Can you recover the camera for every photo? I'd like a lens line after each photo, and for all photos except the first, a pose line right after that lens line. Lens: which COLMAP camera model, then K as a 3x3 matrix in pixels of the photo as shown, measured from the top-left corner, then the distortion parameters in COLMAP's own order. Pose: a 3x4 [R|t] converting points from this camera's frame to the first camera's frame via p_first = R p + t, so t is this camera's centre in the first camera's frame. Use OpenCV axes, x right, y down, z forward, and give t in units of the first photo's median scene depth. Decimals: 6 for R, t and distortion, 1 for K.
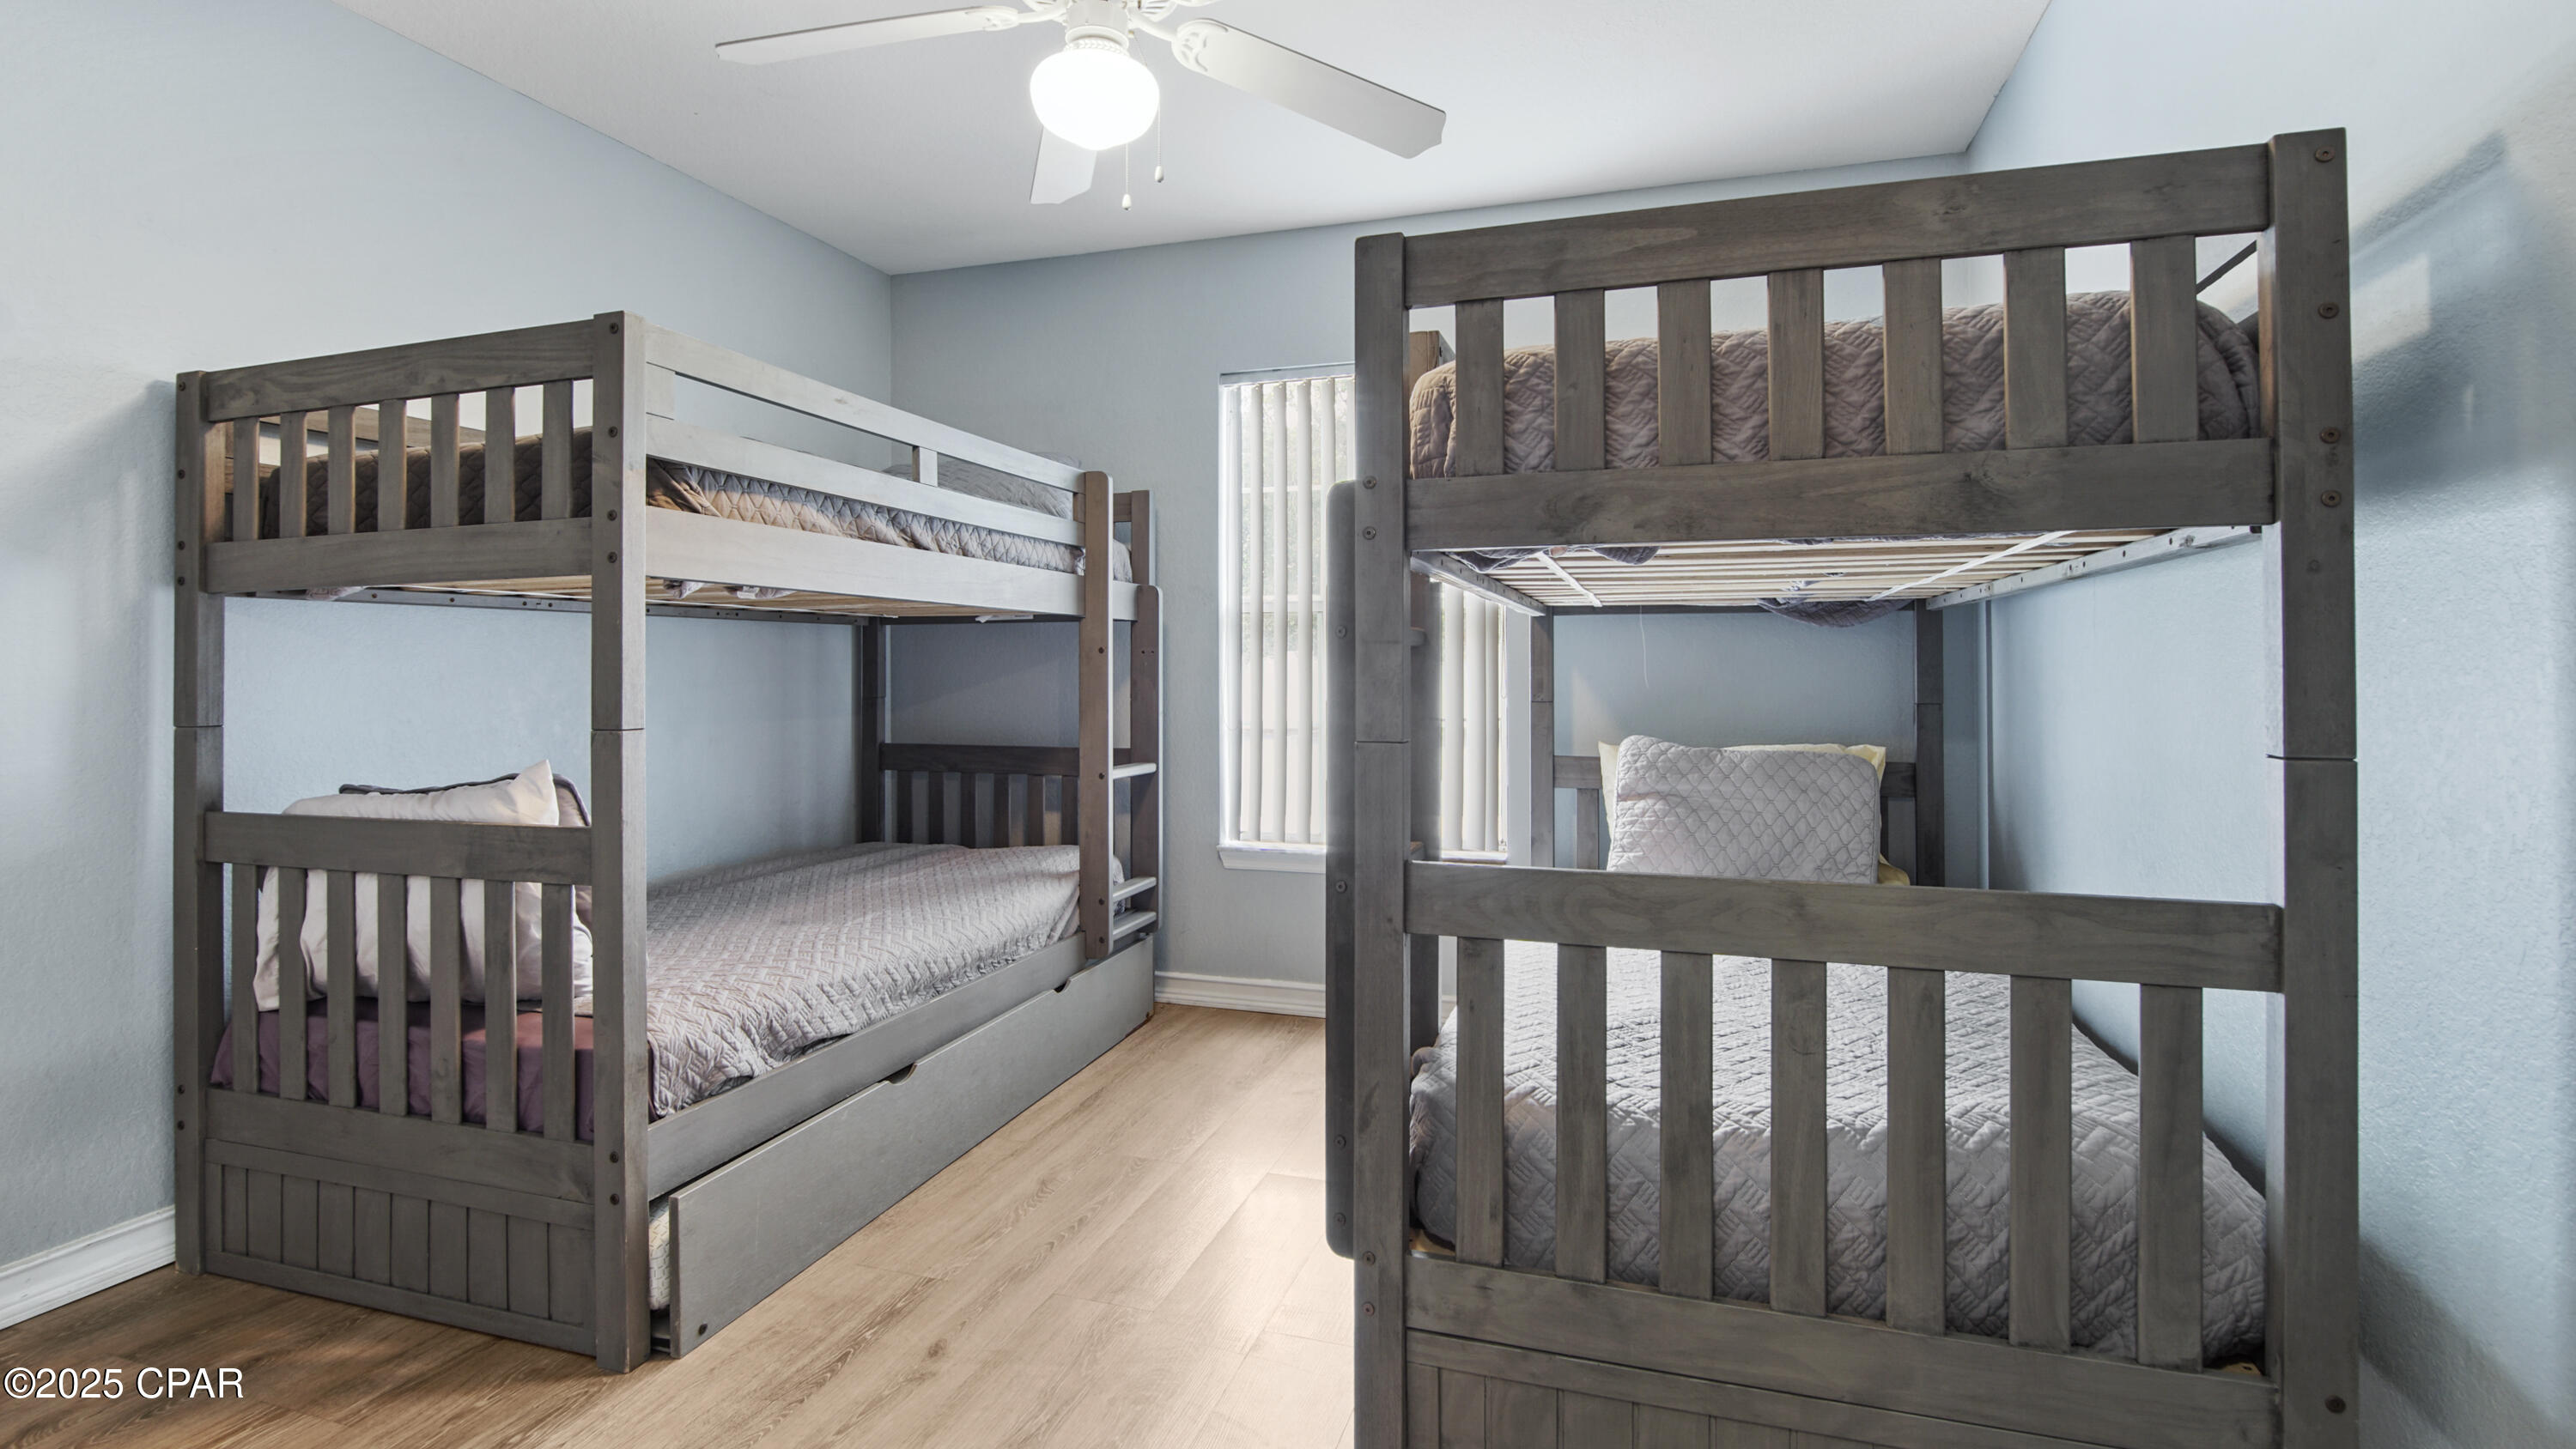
lens RADIAL K [[1191.5, 0, 1311.6], [0, 1191.5, 659.7], [0, 0, 1]] dist [-0.026583, 0.004347]
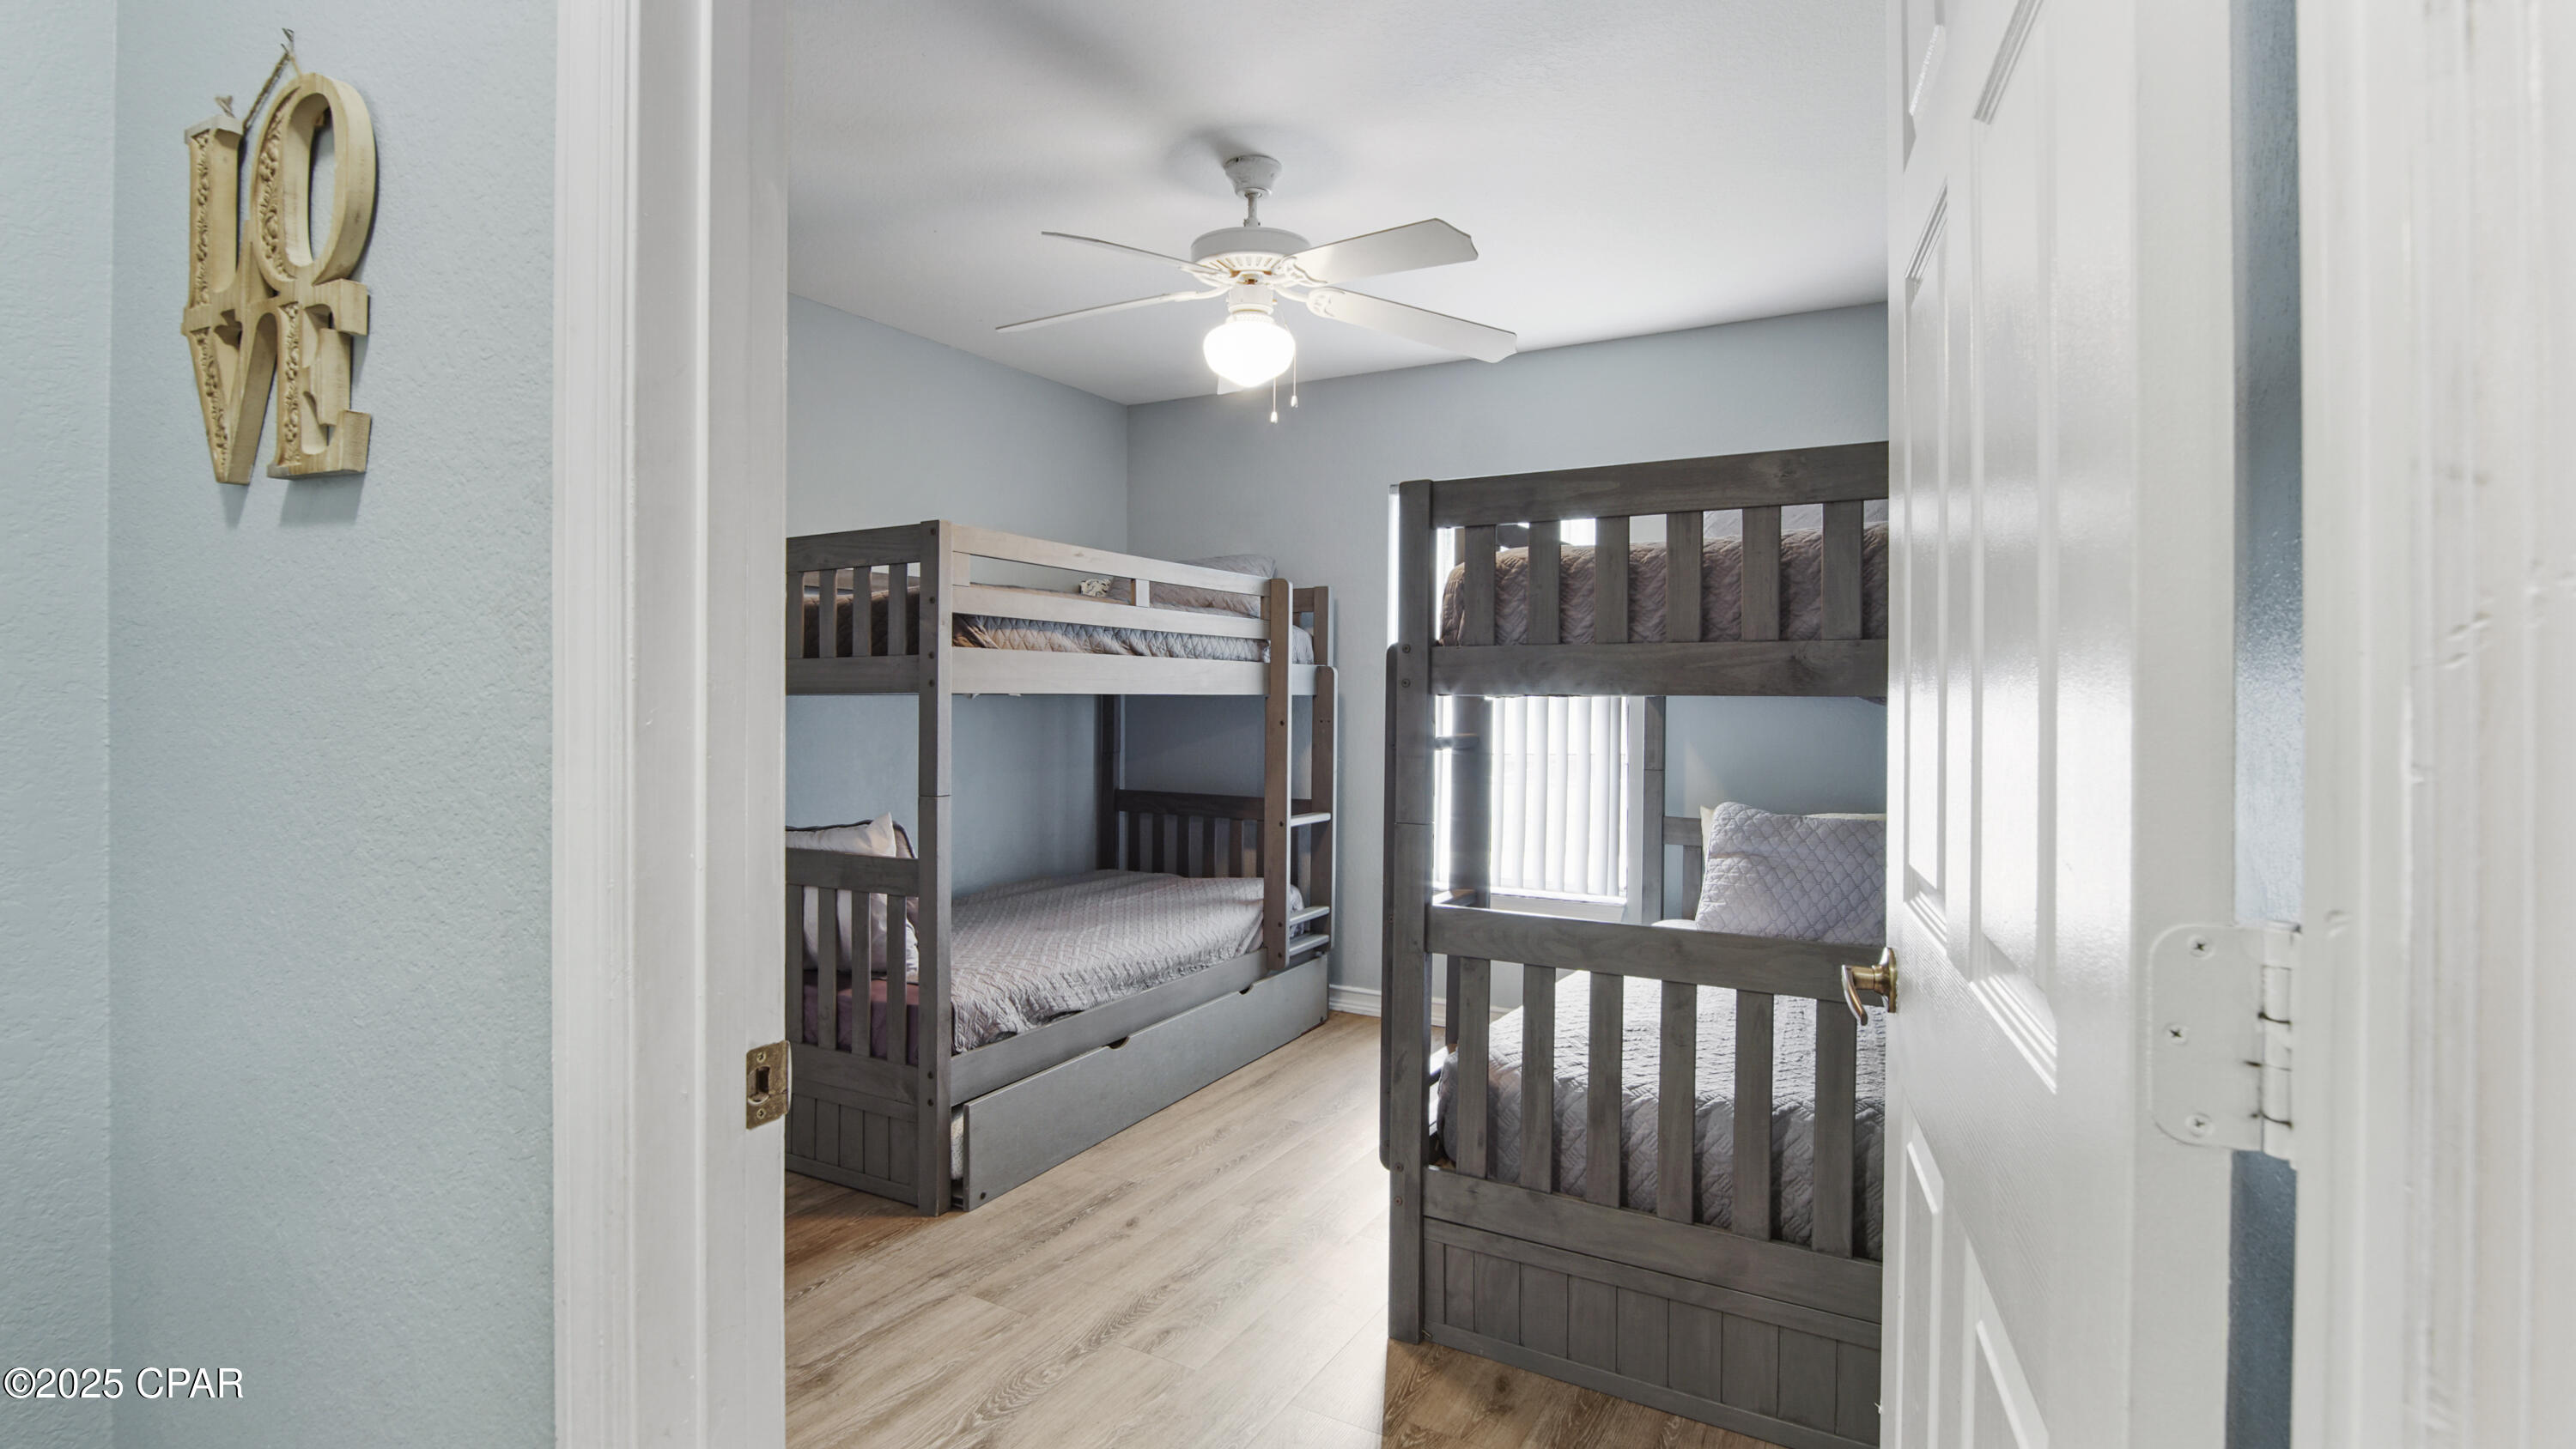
lens RADIAL K [[1202.1, 0, 1326.3], [0, 1202.1, 693.9], [0, 0, 1]] dist [-0.028737, 0.000438]
pose [[0.981644, 0.008884, -0.190517, 0.194553], [-0.007939, 0.999952, 0.005722, -0.082125], [0.190559, -0.004104, 0.981667, -0.405747]]
